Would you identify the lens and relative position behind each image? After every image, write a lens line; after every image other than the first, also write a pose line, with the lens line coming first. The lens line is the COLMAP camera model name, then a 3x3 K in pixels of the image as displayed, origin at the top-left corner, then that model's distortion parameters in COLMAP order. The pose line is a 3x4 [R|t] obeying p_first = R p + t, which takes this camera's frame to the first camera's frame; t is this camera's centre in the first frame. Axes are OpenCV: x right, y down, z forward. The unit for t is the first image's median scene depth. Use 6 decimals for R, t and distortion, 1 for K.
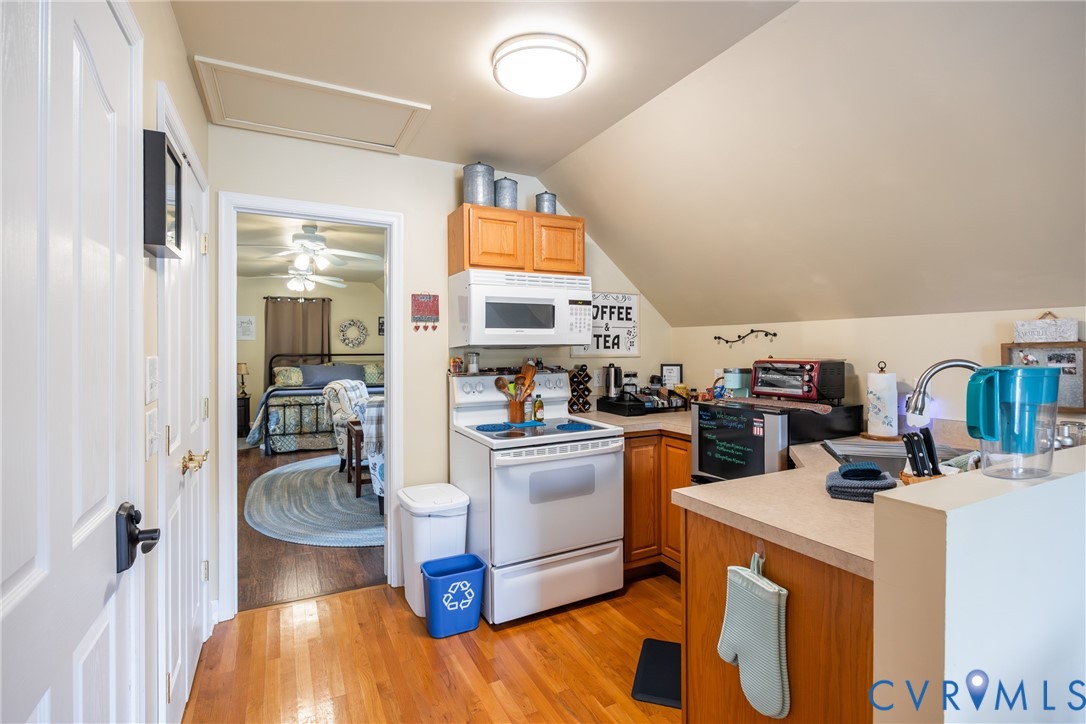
lens RADIAL K [[555.9, 0, 543.0], [0, 555.9, 362.0], [0, 0, 1]] dist [-0.003924, -0.000565]
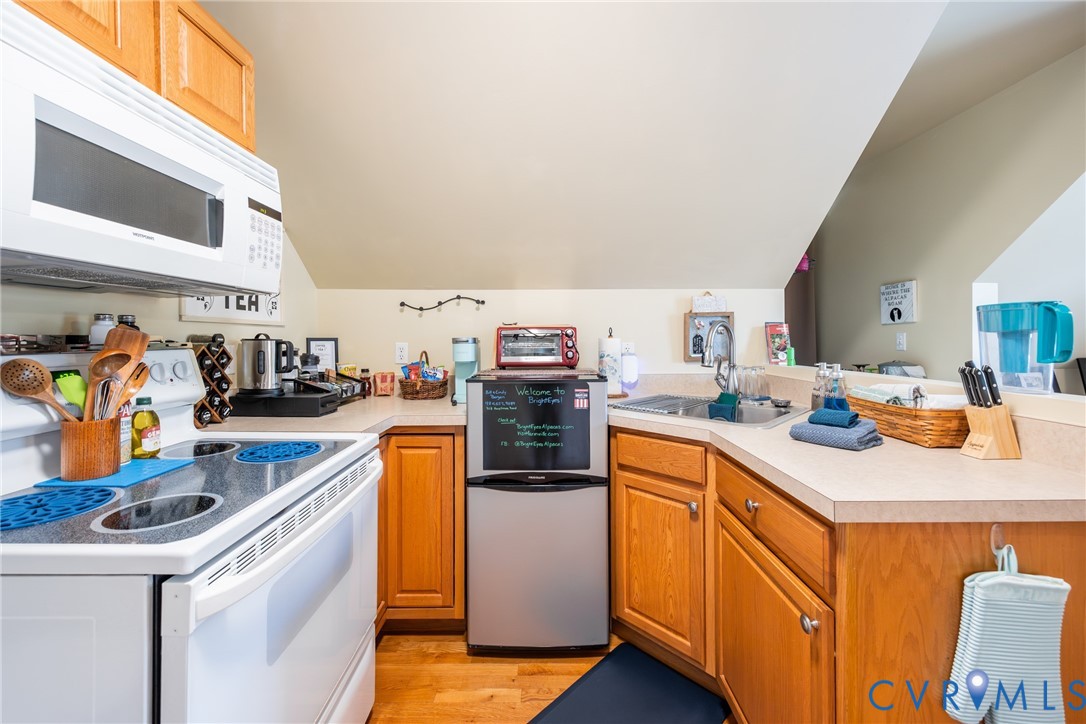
lens RADIAL K [[432.2, 0, 543.2], [0, 432.2, 343.9], [0, 0, 1]] dist [0.001350, 0.000157]
pose [[0.434701, -0.003610, 0.900568, -0.183681], [0.025442, 0.999642, -0.008273, 0.028074], [-0.900216, 0.026509, 0.434637, 0.585051]]
